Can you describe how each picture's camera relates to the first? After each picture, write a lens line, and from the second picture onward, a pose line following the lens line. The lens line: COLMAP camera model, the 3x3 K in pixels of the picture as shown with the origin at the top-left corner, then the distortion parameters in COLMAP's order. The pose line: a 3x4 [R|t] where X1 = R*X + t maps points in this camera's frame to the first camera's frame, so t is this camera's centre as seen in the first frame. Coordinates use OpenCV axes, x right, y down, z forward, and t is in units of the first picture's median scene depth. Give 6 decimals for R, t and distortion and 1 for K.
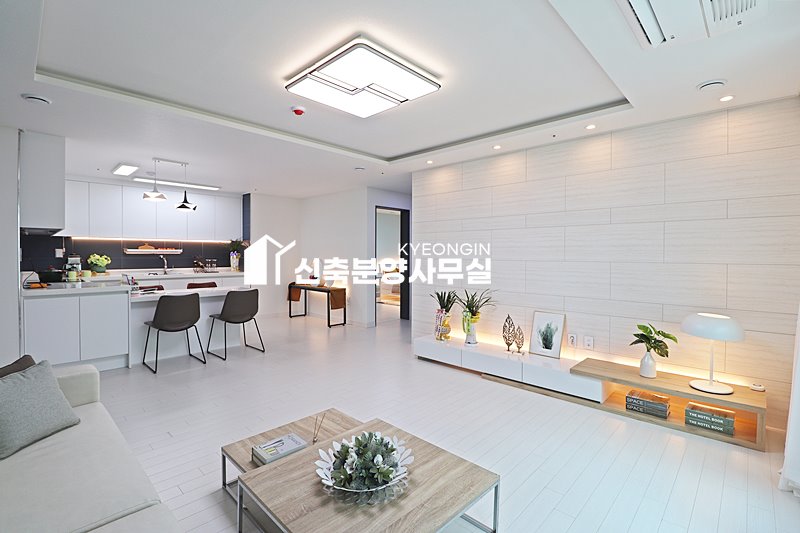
lens RADIAL K [[369.4, 0, 402.8], [0, 369.4, 261.7], [0, 0, 1]] dist [-0.001626, -0.011646]
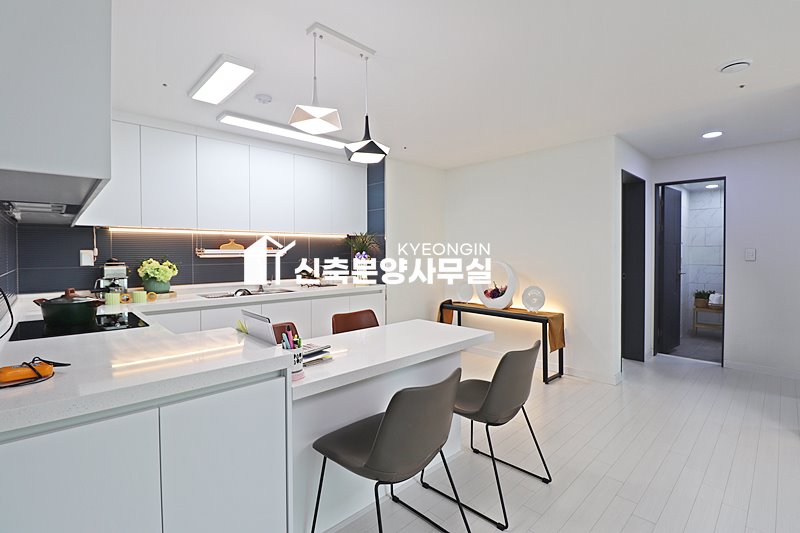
lens RADIAL K [[369.4, 0, 397.1], [0, 369.4, 261.6], [0, 0, 1]] dist [-0.001626, -0.011646]
pose [[0.998872, -0.007578, -0.046869, -0.454749], [0.007796, 0.999960, 0.004457, -0.016790], [0.046833, -0.004818, 0.998891, 0.477431]]
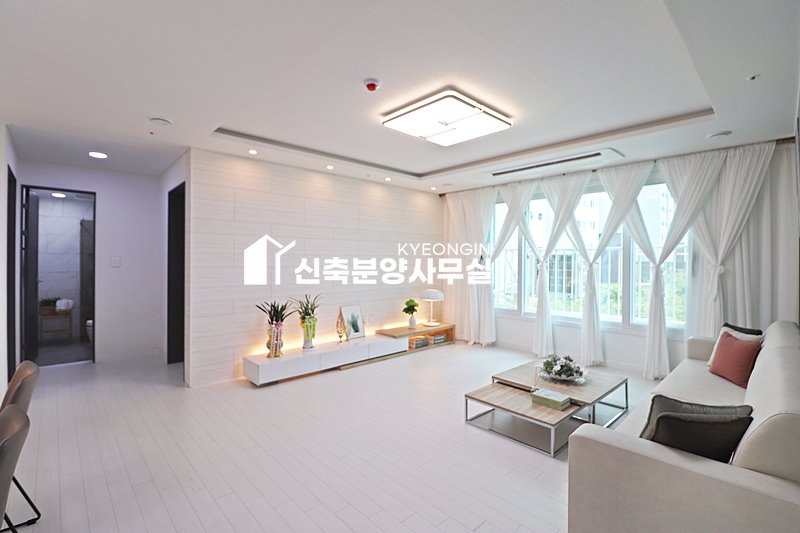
lens RADIAL K [[369.4, 0, 403.7], [0, 369.4, 260.3], [0, 0, 1]] dist [-0.001626, -0.011646]
pose [[0.039967, -0.005140, 0.999188, -0.613385], [0.016720, 0.999850, 0.004474, -0.017141], [-0.999061, 0.016528, 0.040047, 0.511696]]
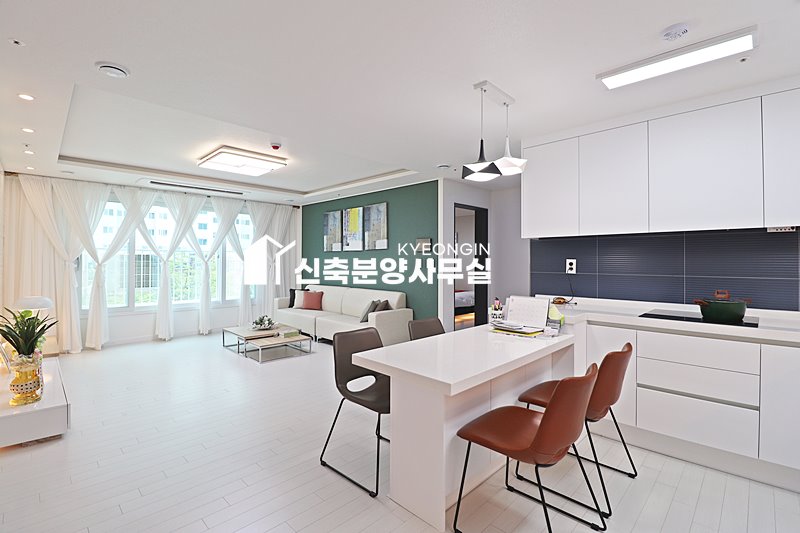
lens RADIAL K [[369.4, 0, 401.8], [0, 369.4, 259.4], [0, 0, 1]] dist [-0.001626, -0.011646]
pose [[-0.999763, -0.010297, 0.019161, -0.413873], [-0.009980, 0.999813, 0.016542, -0.032050], [-0.019327, 0.016347, -0.999680, 1.260054]]
